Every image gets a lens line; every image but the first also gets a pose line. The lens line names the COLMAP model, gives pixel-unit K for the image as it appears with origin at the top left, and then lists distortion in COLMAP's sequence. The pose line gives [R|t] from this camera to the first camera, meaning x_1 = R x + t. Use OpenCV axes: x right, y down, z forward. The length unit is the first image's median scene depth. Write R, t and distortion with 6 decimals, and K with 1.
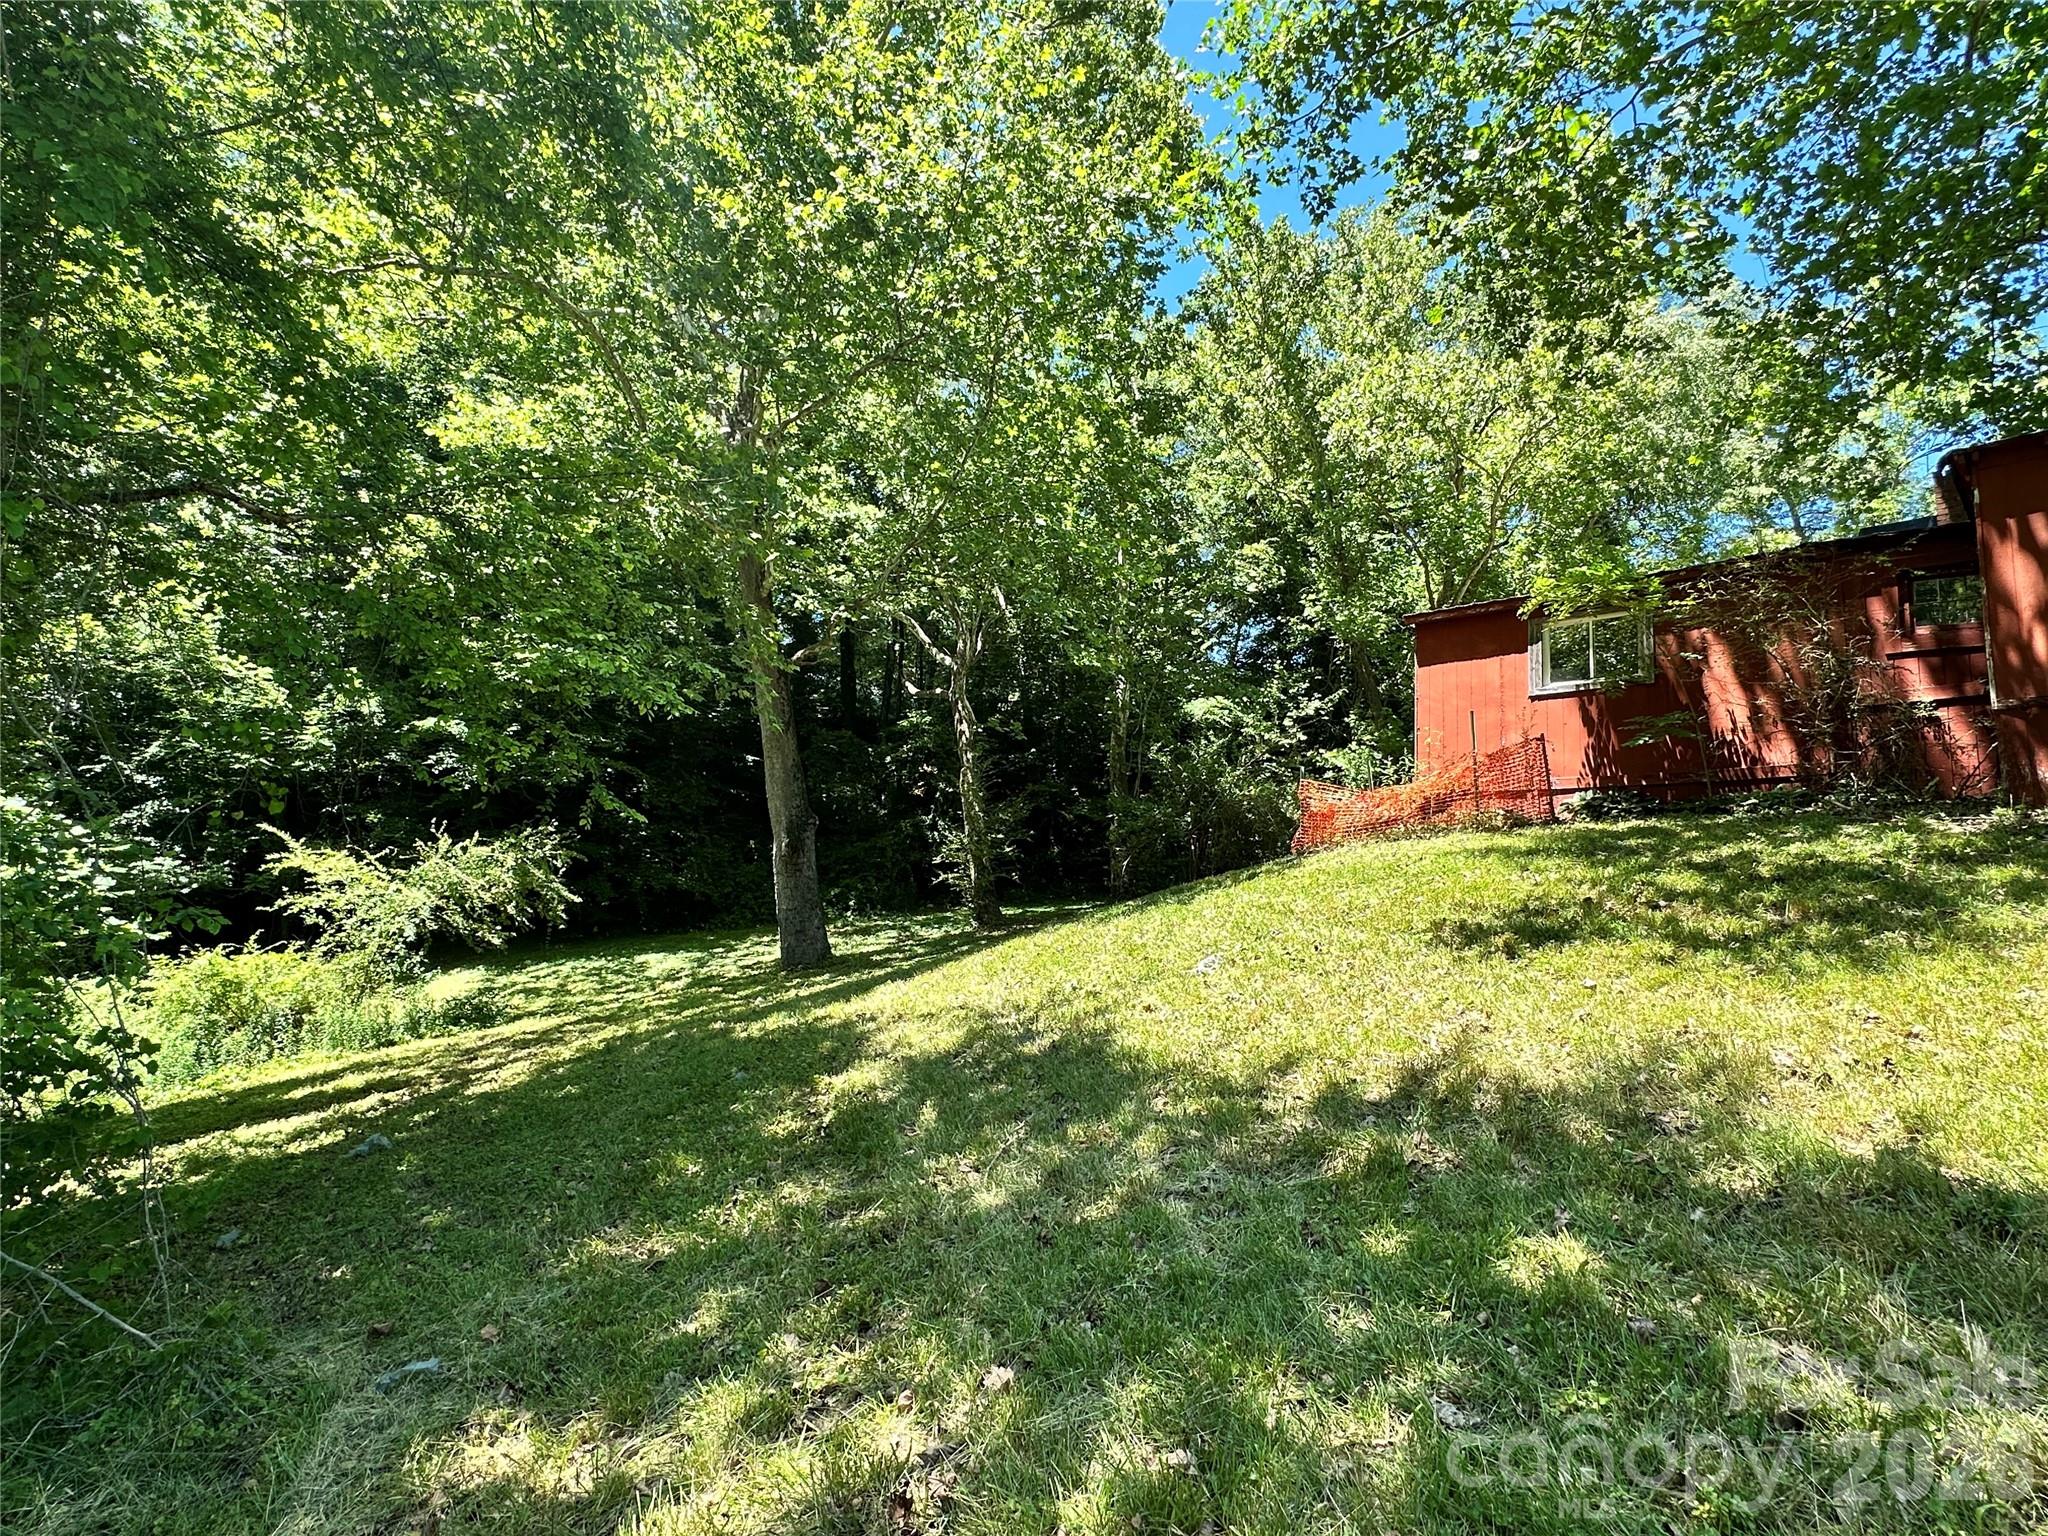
lens RADIAL K [[1018.4, 0, 1029.8], [0, 1018.4, 764.4], [0, 0, 1]] dist [-0.001945, -0.001275]
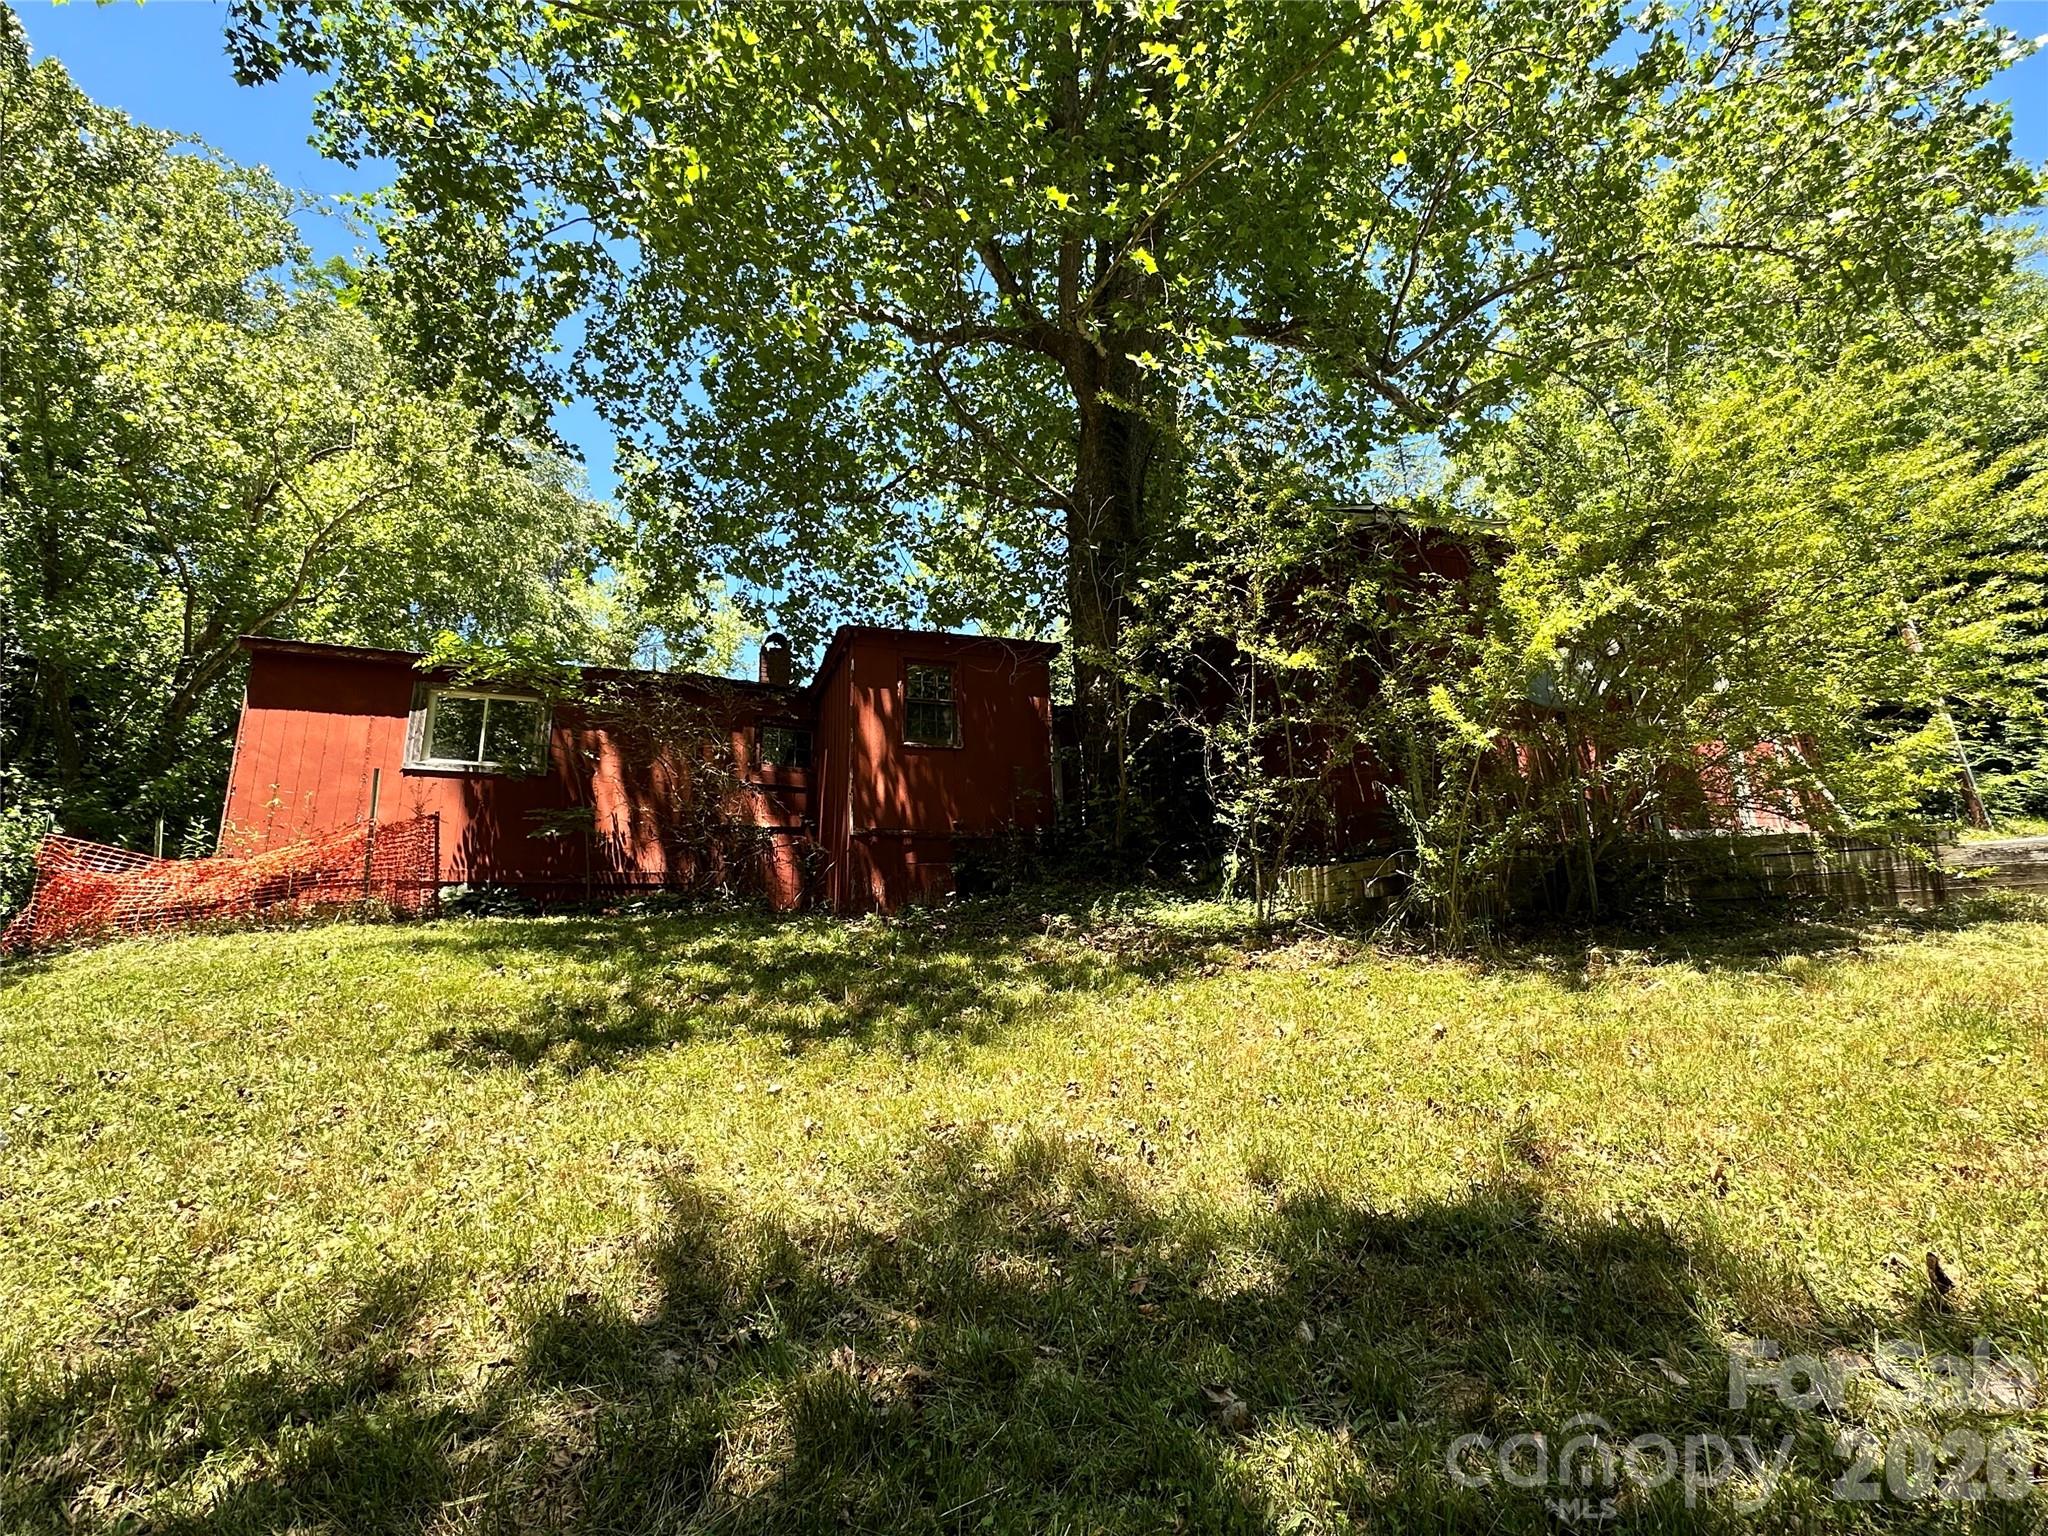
lens RADIAL K [[1018.4, 0, 1024.3], [0, 1018.4, 769.4], [0, 0, 1]] dist [-0.001945, -0.001275]
pose [[0.416263, 0.175946, 0.892058, -0.029712], [-0.077362, 0.984394, -0.158059, 0.017126], [-0.905947, -0.003218, 0.423379, 0.109858]]
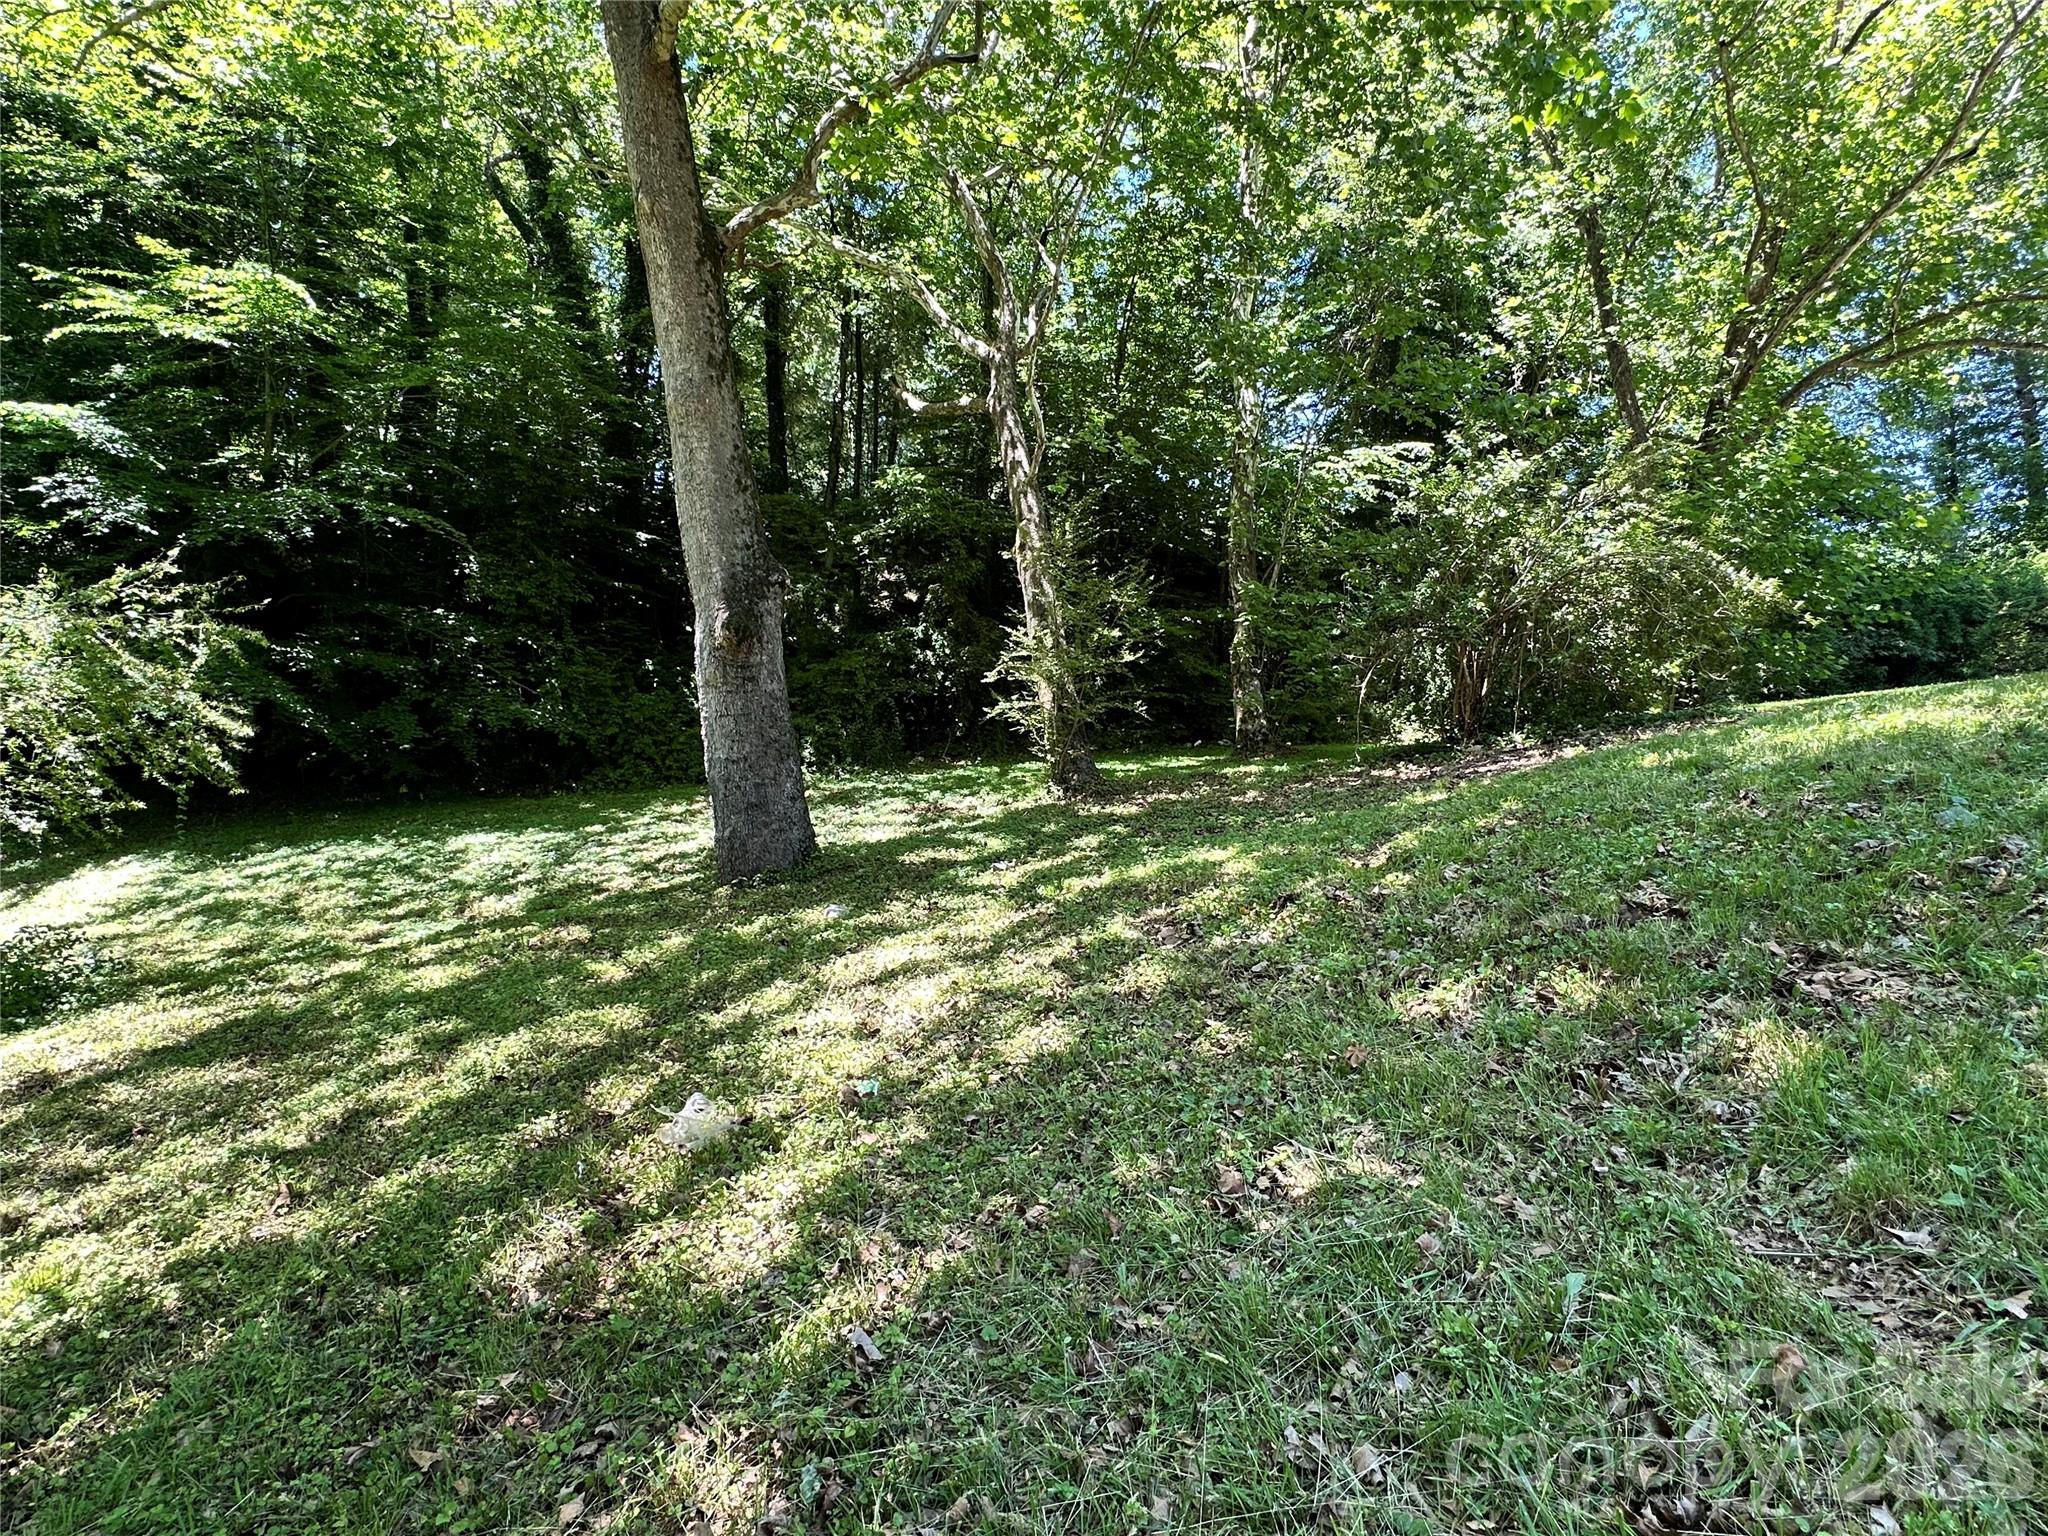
lens RADIAL K [[1018.4, 0, 1034.8], [0, 1018.4, 770.2], [0, 0, 1]] dist [-0.001945, -0.001275]
pose [[0.995246, 0.010010, 0.096874, -0.135941], [-0.023821, 0.989511, 0.142481, 0.072692], [-0.094432, -0.144111, 0.985045, 0.492010]]
